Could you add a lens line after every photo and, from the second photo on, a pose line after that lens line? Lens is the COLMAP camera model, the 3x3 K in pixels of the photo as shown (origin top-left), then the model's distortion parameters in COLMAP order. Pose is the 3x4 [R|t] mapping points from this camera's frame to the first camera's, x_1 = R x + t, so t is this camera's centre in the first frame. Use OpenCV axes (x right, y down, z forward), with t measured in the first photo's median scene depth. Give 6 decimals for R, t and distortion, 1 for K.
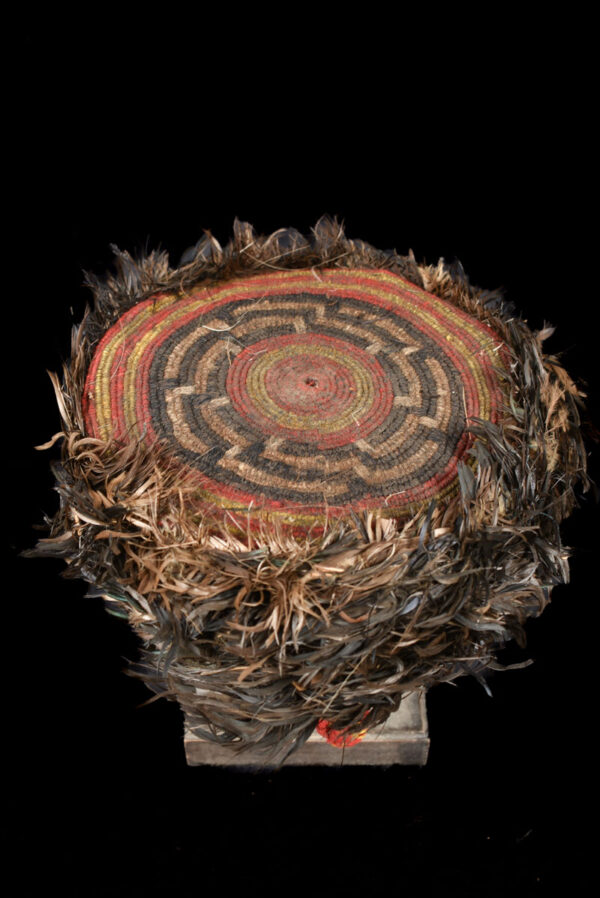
lens RADIAL K [[912.8, 0, 300.0], [0, 912.8, 449.0], [0, 0, 1]] dist [-0.001501, 0.004660]
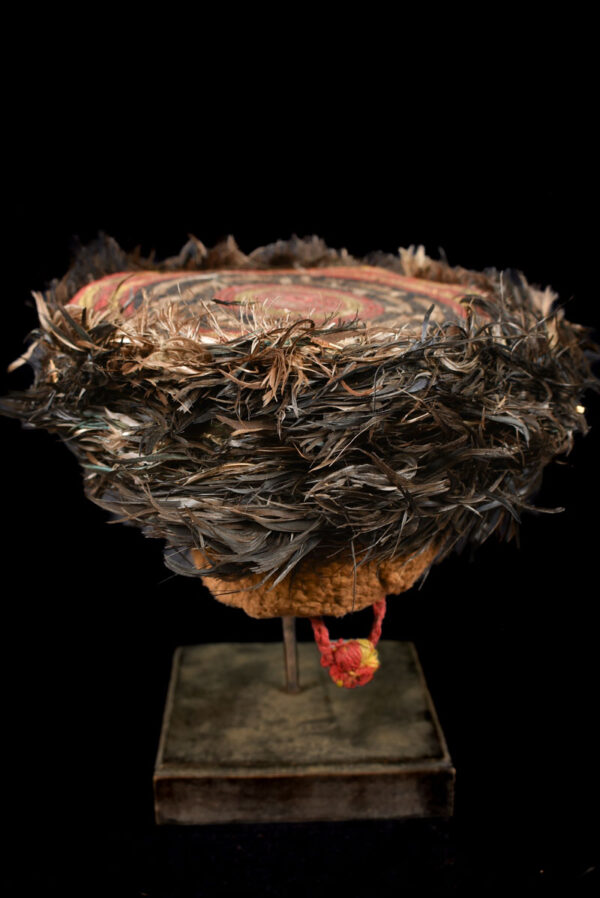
lens RADIAL K [[976.0, 0, 281.3], [0, 976.0, 450.9], [0, 0, 1]] dist [-0.001601, -0.009556]
pose [[0.999689, -0.017978, 0.017266, -0.028200], [0.023456, 0.912848, -0.407625, 0.497027], [-0.008433, 0.407903, 0.912986, 0.105282]]
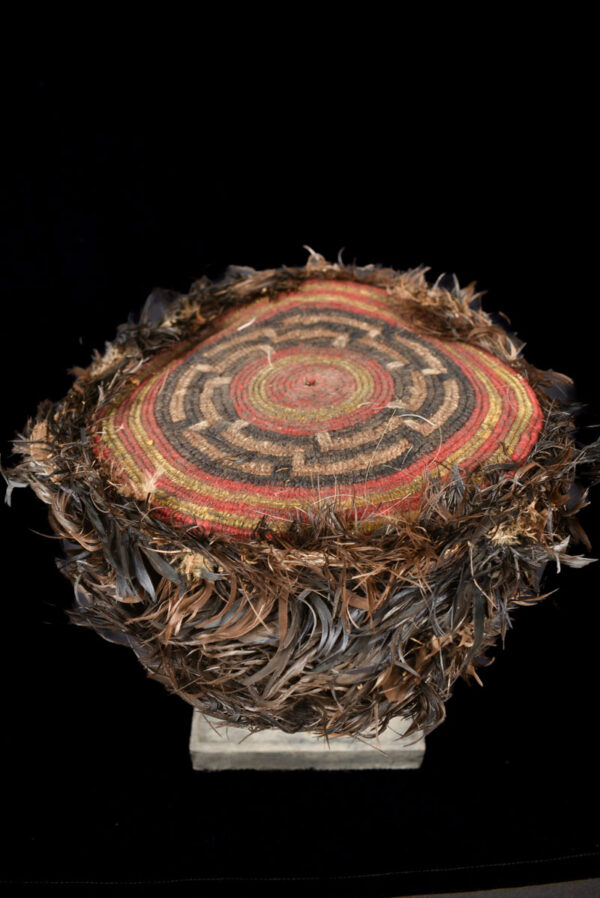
lens RADIAL K [[694.9, 0, 300.0], [0, 694.9, 449.0], [0, 0, 1]] dist [-0.094458, -0.000456]
pose [[-0.999983, -0.005423, 0.002037, 0.021076], [0.001224, 0.145774, 0.989317, -0.811774], [-0.005662, 0.989303, -0.145765, 1.166967]]
